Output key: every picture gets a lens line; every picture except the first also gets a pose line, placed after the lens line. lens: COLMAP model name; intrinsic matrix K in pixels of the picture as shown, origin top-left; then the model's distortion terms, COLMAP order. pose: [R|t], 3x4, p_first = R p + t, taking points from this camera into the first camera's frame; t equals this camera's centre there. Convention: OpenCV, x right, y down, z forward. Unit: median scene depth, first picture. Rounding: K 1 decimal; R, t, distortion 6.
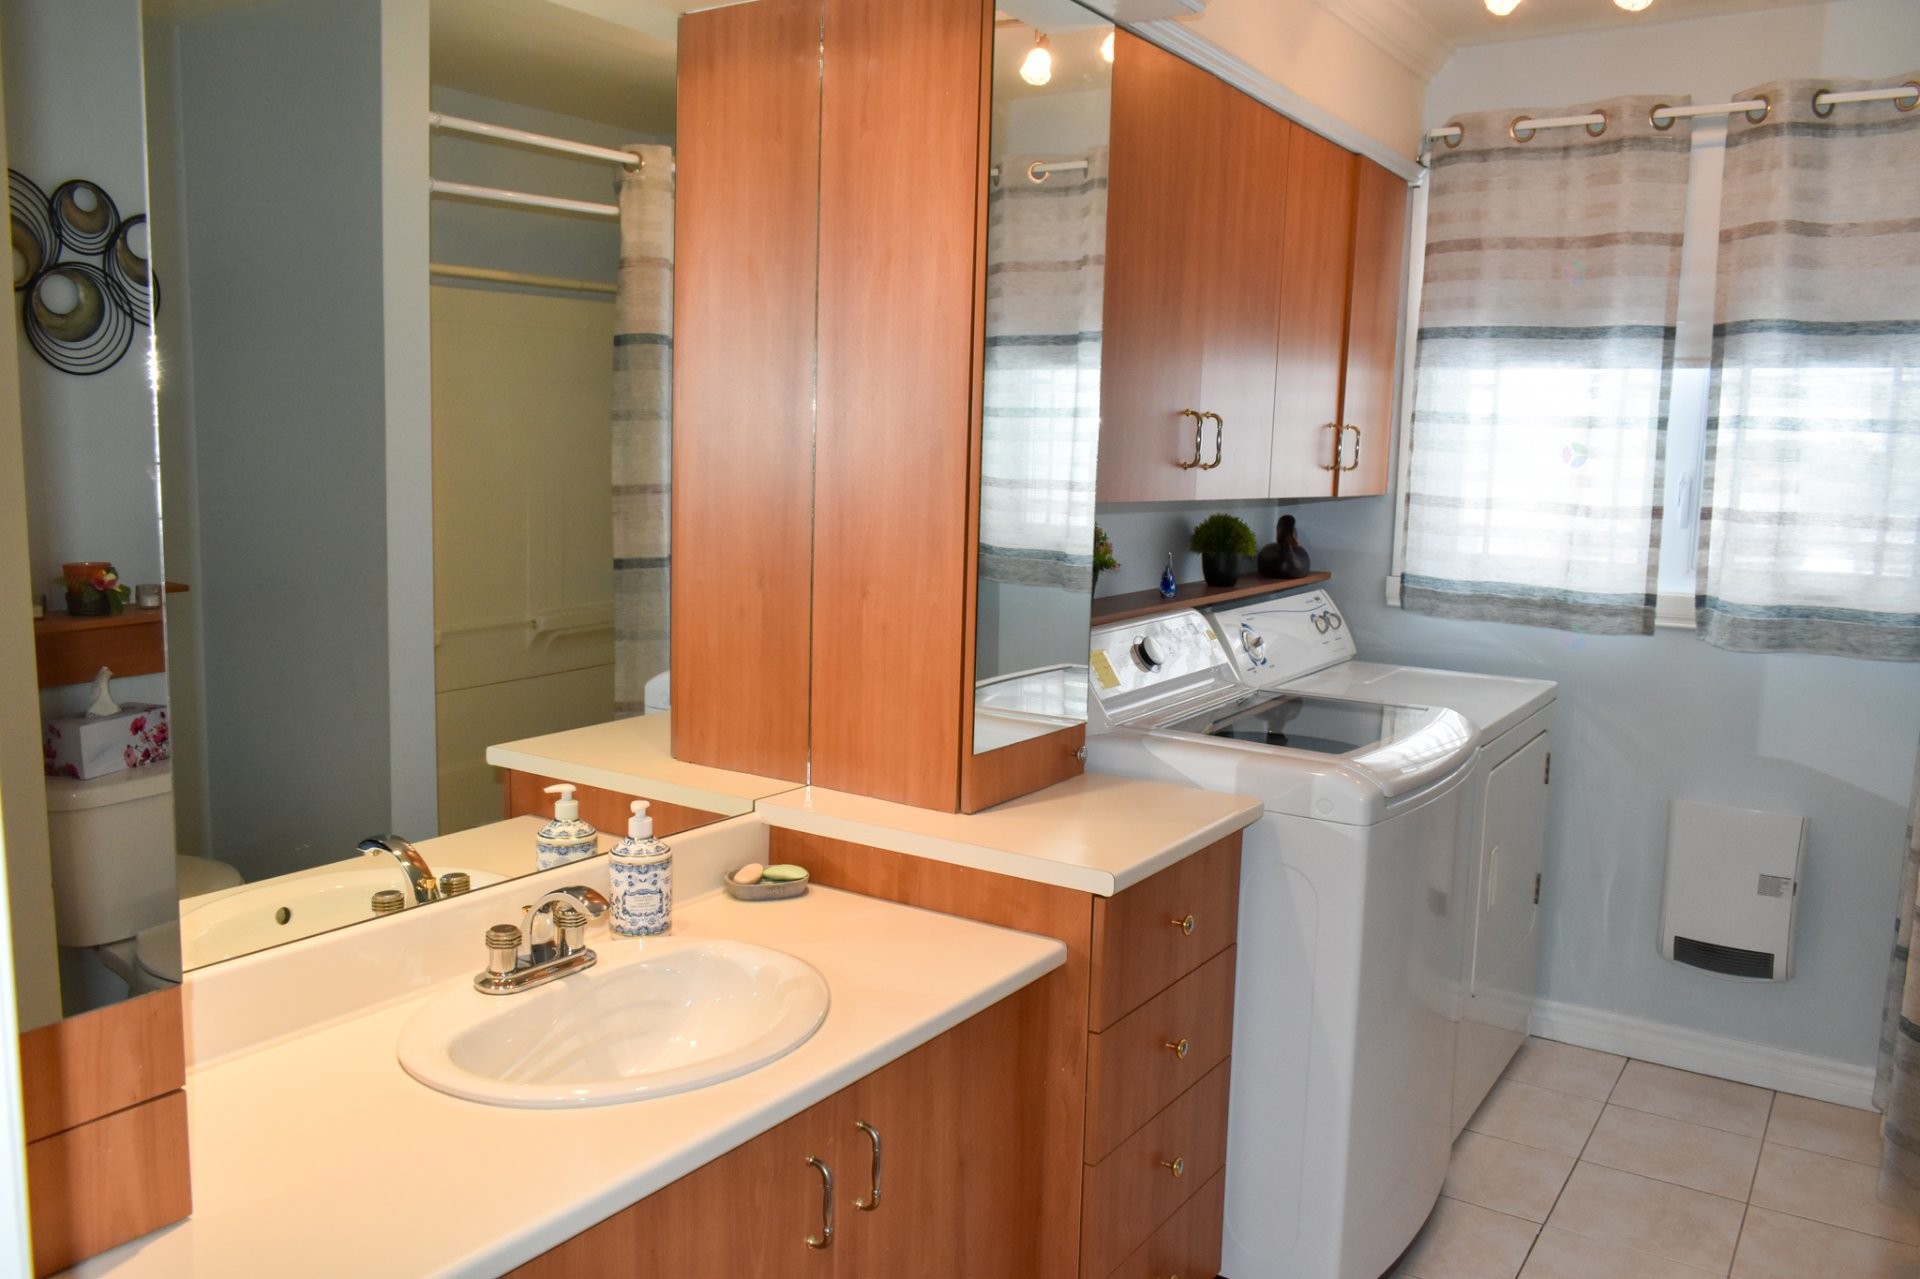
lens RADIAL K [[1471.4, 0, 965.4], [0, 1471.4, 634.0], [0, 0, 1]] dist [-0.021809, 0.018850]
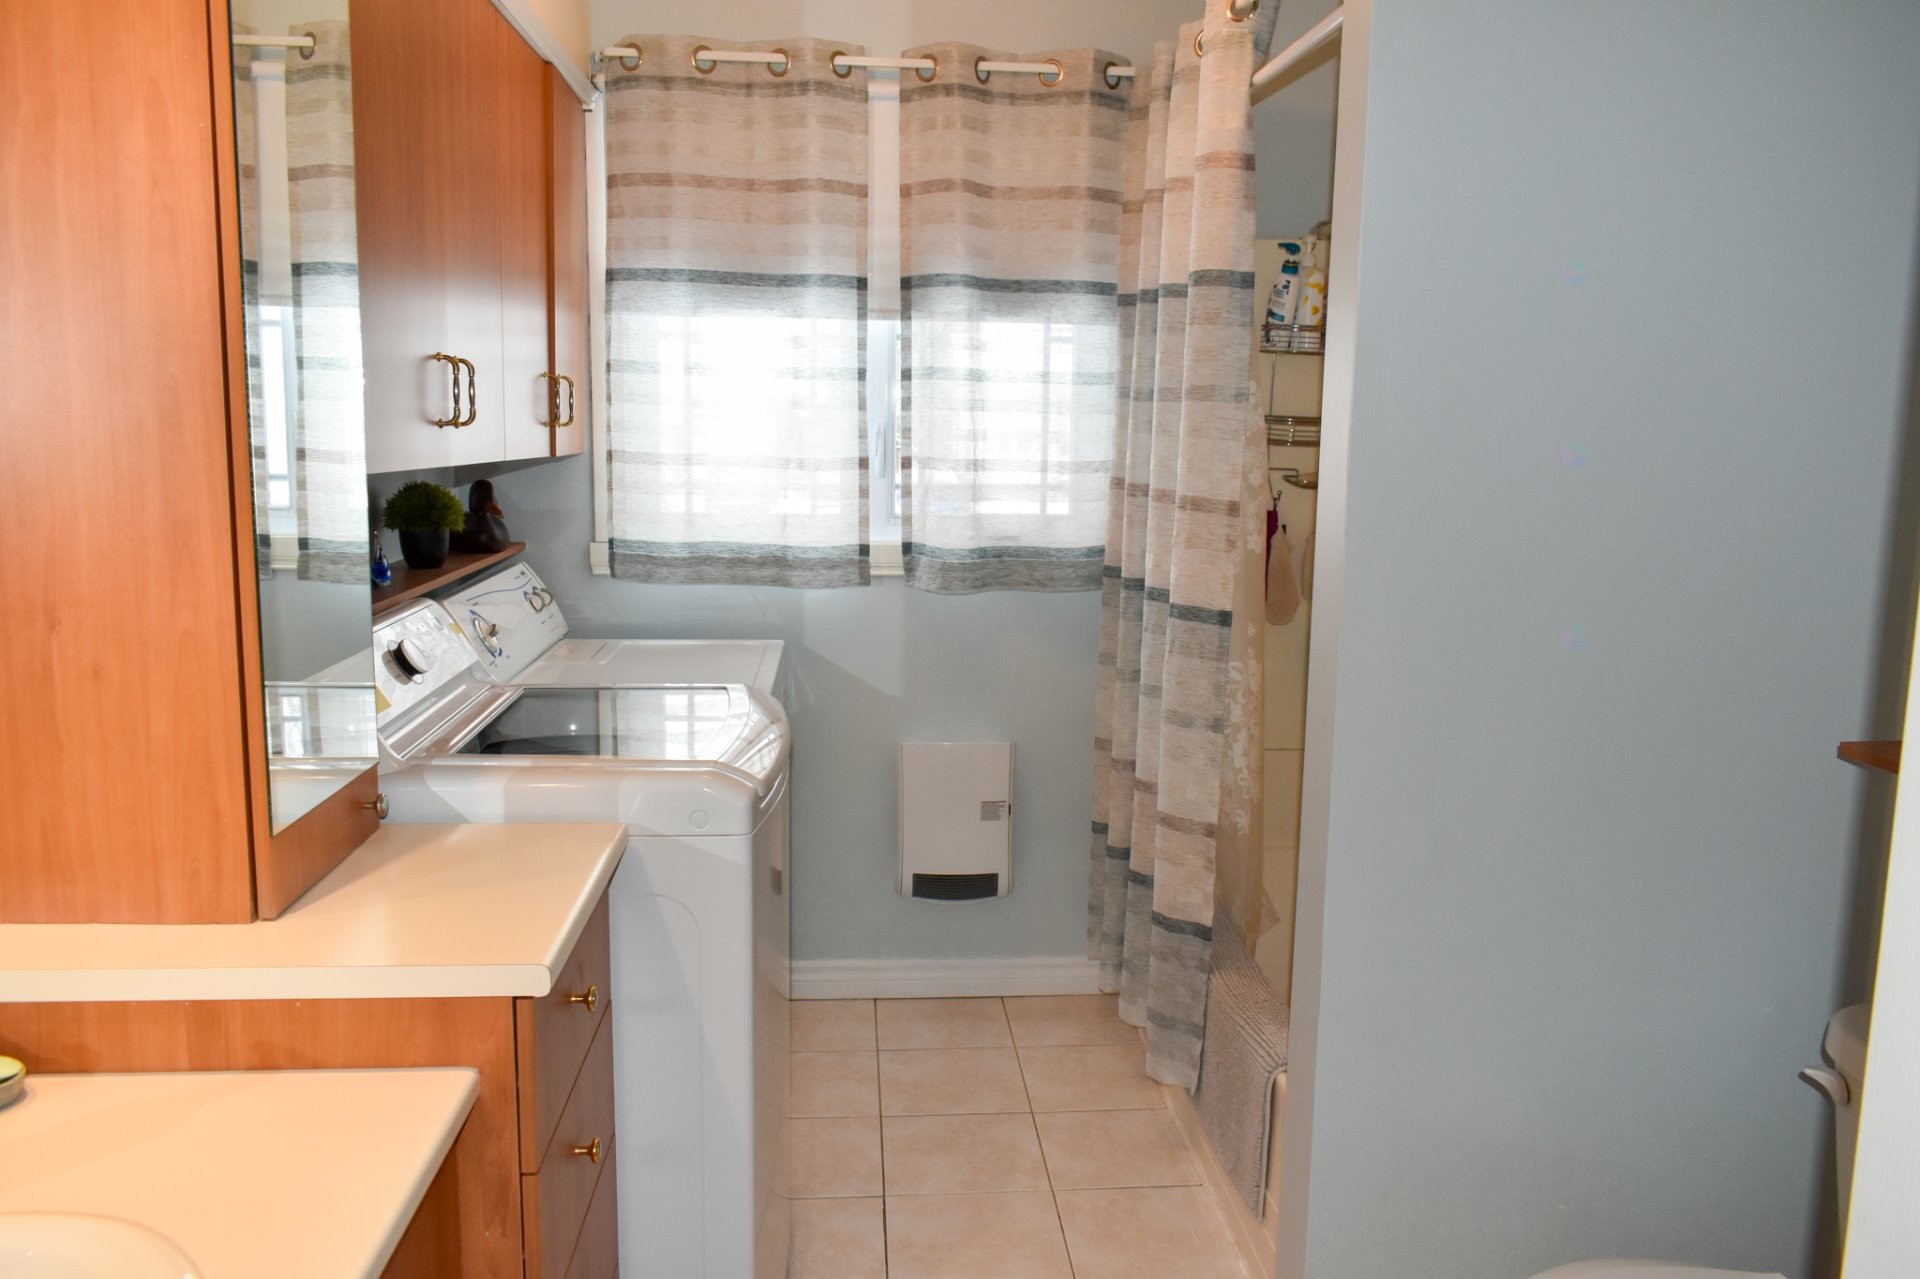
lens RADIAL K [[1471.4, 0, 959.2], [0, 1471.4, 639.9], [0, 0, 1]] dist [-0.021809, 0.018850]
pose [[0.791518, -0.101854, 0.602598, -0.100291], [0.081404, 0.994799, 0.061221, -0.019179], [-0.605700, 0.000596, 0.795693, 0.160214]]
